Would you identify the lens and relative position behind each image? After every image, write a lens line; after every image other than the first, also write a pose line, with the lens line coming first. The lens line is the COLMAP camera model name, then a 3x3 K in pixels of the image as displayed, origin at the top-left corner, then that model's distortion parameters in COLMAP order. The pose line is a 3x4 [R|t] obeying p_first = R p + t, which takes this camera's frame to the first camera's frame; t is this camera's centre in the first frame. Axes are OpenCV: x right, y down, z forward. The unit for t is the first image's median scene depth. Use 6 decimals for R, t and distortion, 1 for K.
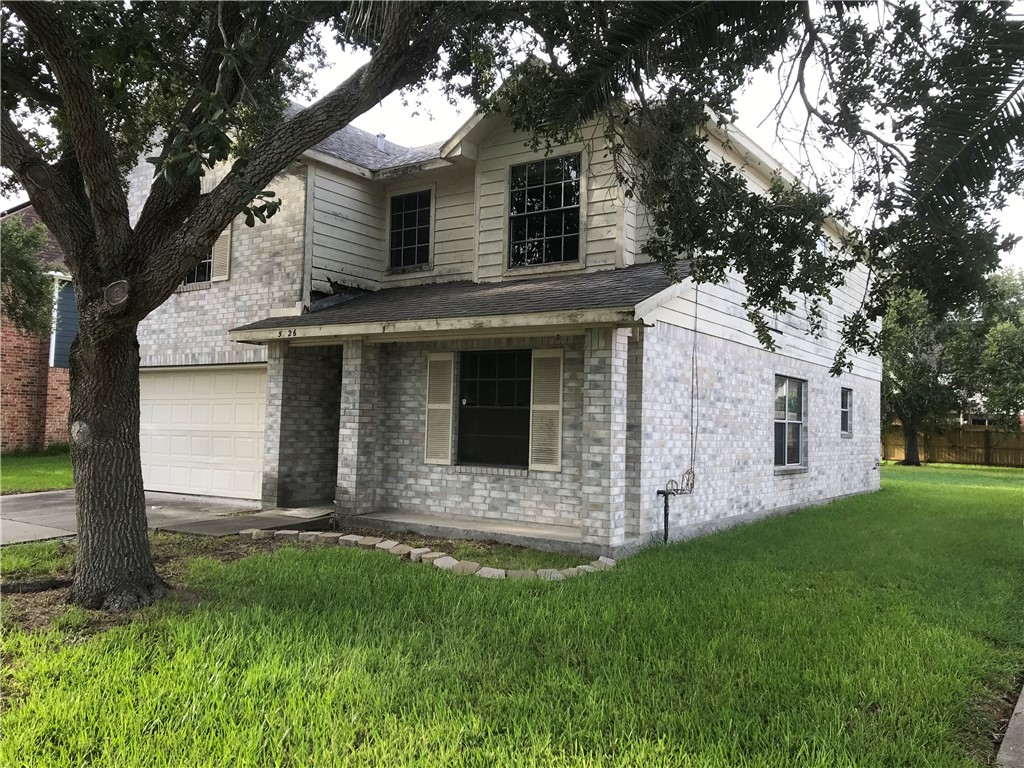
lens RADIAL K [[837.5, 0, 535.0], [0, 837.5, 383.9], [0, 0, 1]] dist [0.051902, -0.039200]
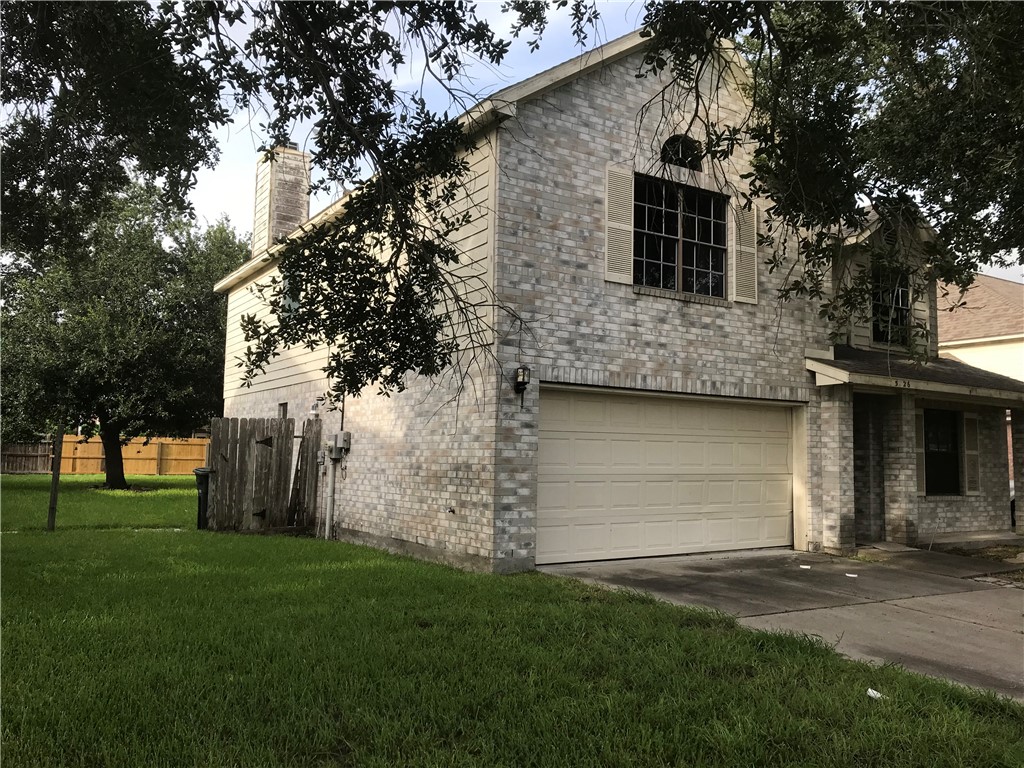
lens RADIAL K [[837.5, 0, 509.0], [0, 837.5, 380.6], [0, 0, 1]] dist [0.051902, -0.039200]
pose [[0.396360, 0.065065, 0.915787, -1.417525], [-0.057194, 0.997298, -0.046102, 0.015007], [-0.916312, -0.034105, 0.399011, 0.972850]]
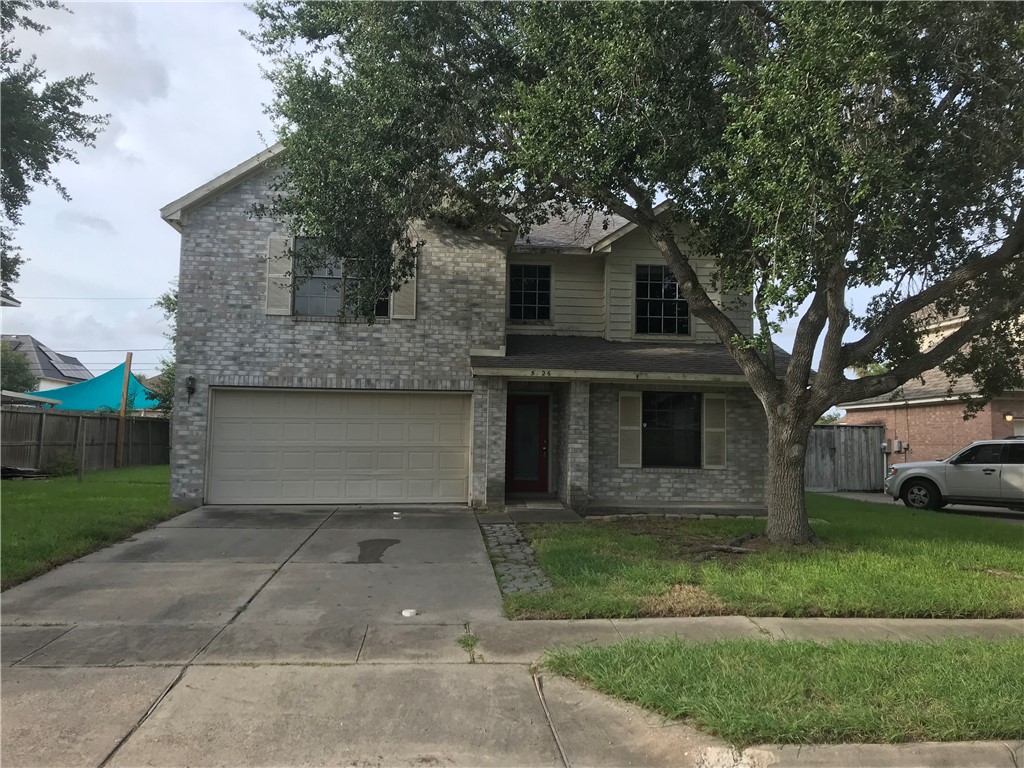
lens RADIAL K [[837.5, 0, 518.7], [0, 837.5, 375.8], [0, 0, 1]] dist [0.051902, -0.039200]
pose [[0.768197, 0.039571, 0.638989, -1.108886], [-0.029132, 0.999215, -0.026856, -0.017856], [-0.639550, 0.002016, 0.768747, -0.003251]]
